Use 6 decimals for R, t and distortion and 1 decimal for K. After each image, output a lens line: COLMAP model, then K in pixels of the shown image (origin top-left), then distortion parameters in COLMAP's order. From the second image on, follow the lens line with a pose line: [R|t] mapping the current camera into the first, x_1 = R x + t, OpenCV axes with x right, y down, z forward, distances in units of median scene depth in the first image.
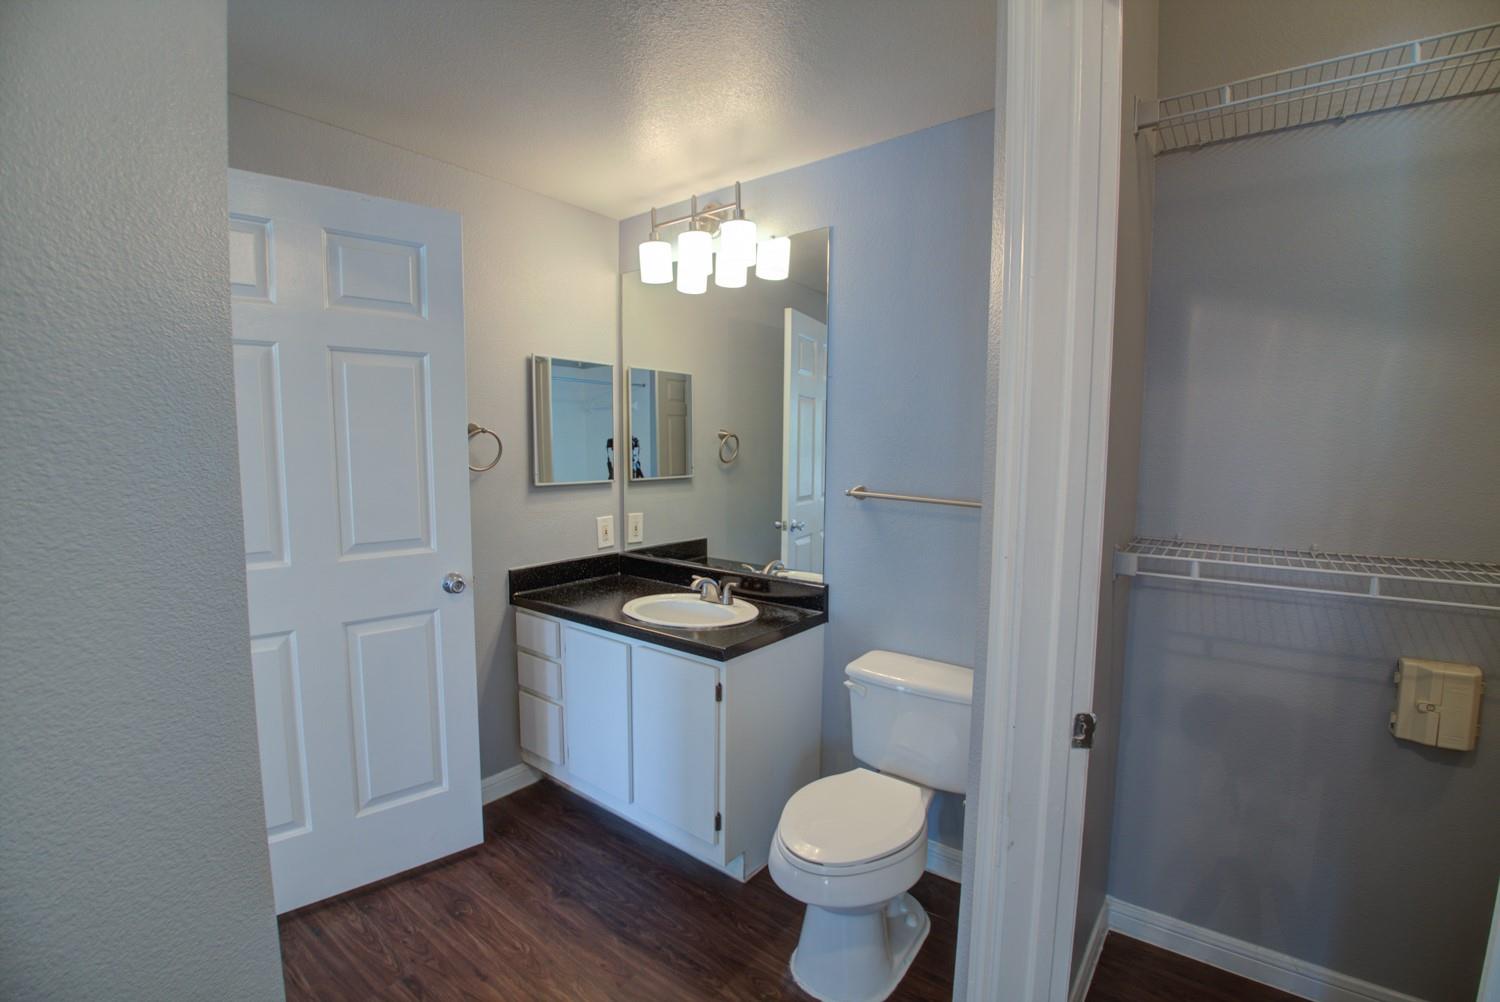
lens RADIAL K [[658.3, 0, 745.7], [0, 658.3, 502.6], [0, 0, 1]] dist [-0.036006, -0.003782]
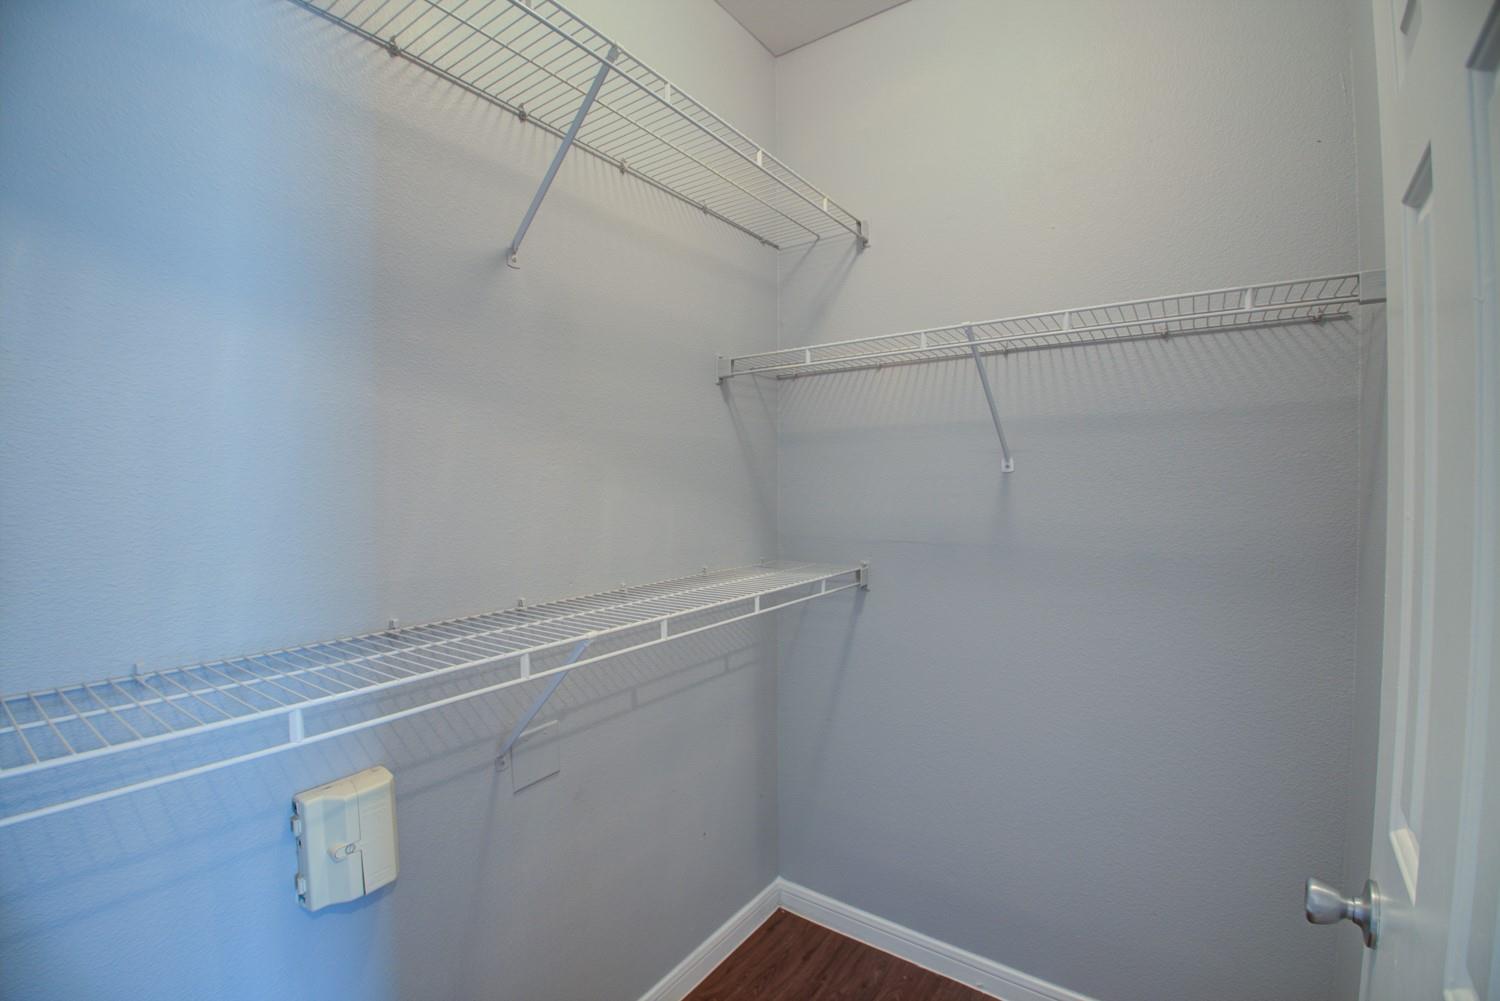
lens RADIAL K [[658.3, 0, 745.1], [0, 658.3, 504.1], [0, 0, 1]] dist [-0.036006, -0.003782]
pose [[-0.037394, -0.029107, 0.998877, 0.355843], [0.097344, 0.994716, 0.032630, -0.044654], [-0.994548, 0.098455, -0.034363, 0.530839]]
